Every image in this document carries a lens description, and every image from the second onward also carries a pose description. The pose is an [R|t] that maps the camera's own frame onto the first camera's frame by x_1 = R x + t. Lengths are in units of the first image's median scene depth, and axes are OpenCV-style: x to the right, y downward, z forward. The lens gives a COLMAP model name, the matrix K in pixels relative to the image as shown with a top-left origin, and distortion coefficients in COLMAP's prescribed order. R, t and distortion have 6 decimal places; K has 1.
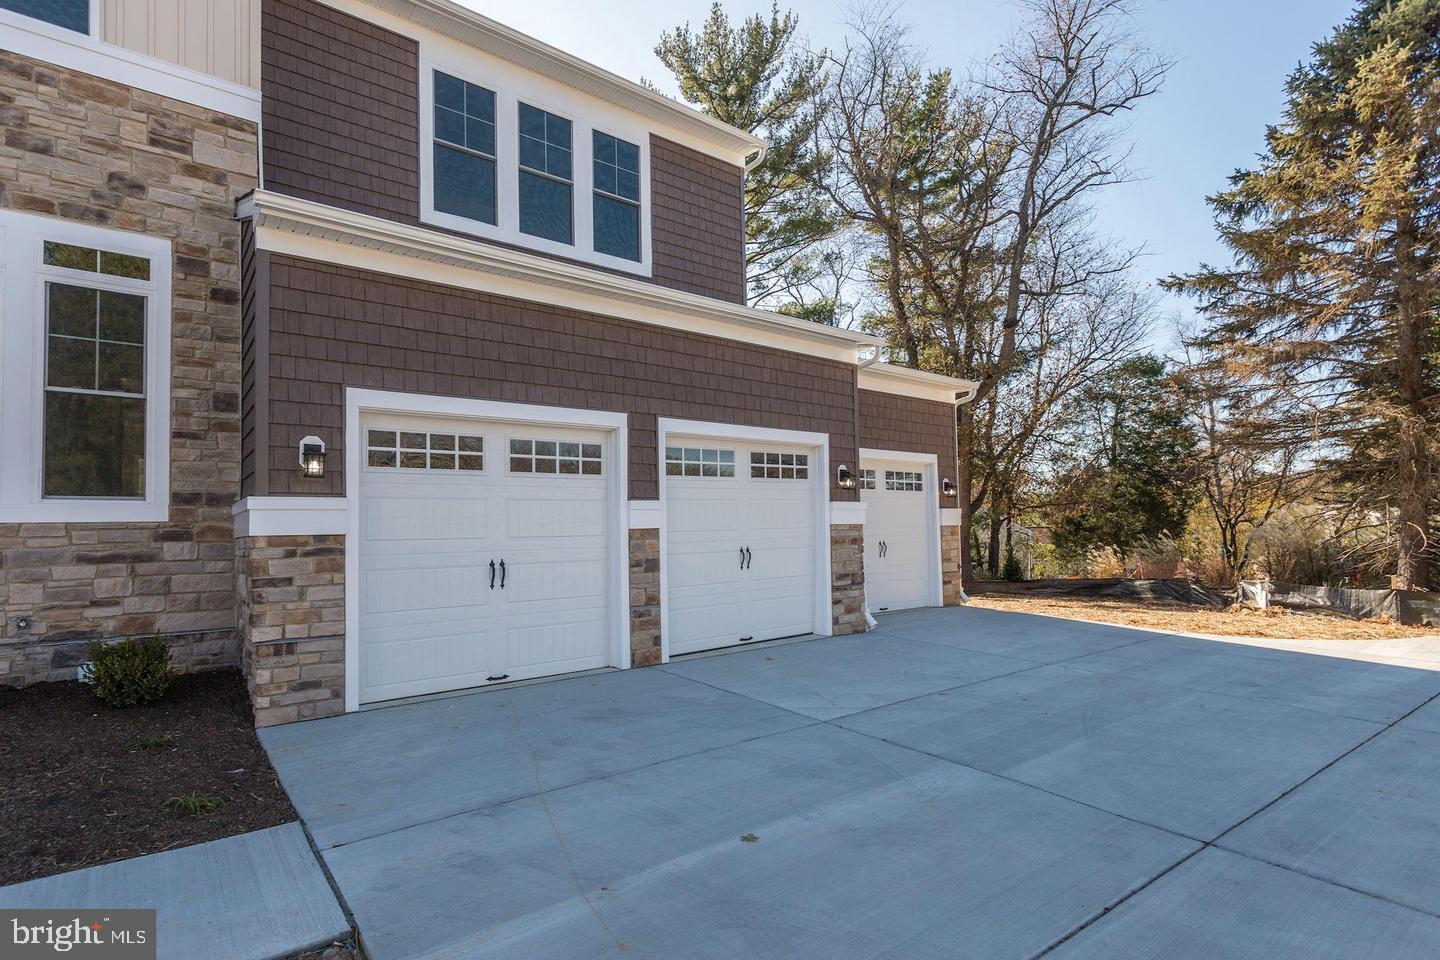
lens RADIAL K [[688.0, 0, 715.7], [0, 688.0, 520.2], [0, 0, 1]] dist [-0.014553, 0.011340]
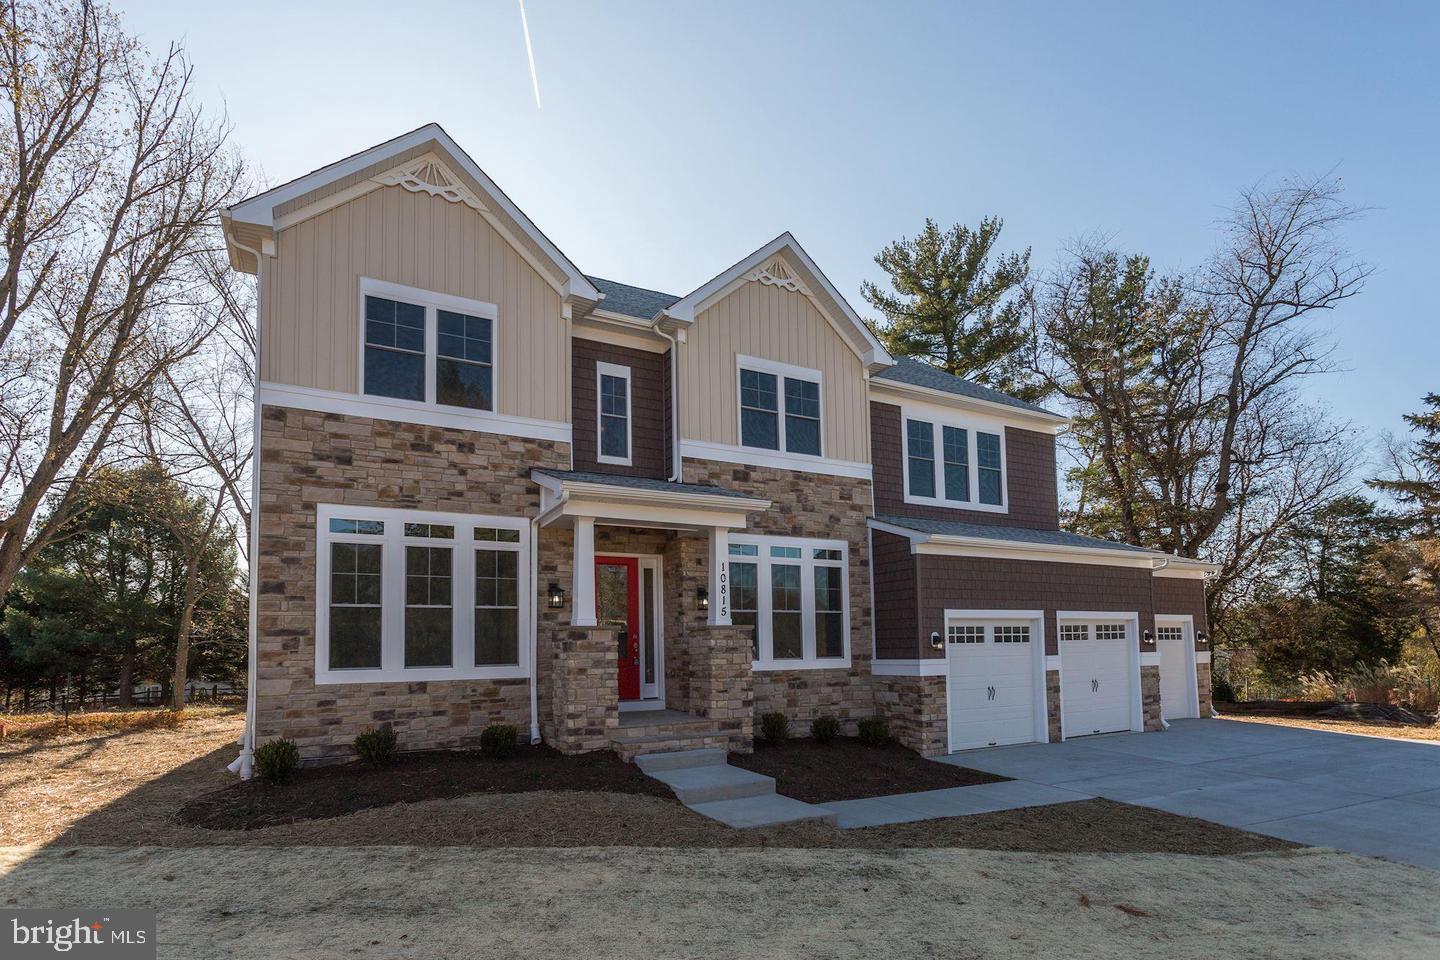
lens RADIAL K [[681.0, 0, 722.3], [0, 681.0, 613.0], [0, 0, 1]] dist [0.000252, 0.000105]
pose [[0.982085, -0.006734, -0.188316, -0.556359], [0.000427, 0.999438, -0.033511, -0.071416], [0.188436, 0.032830, 0.981537, -0.886611]]
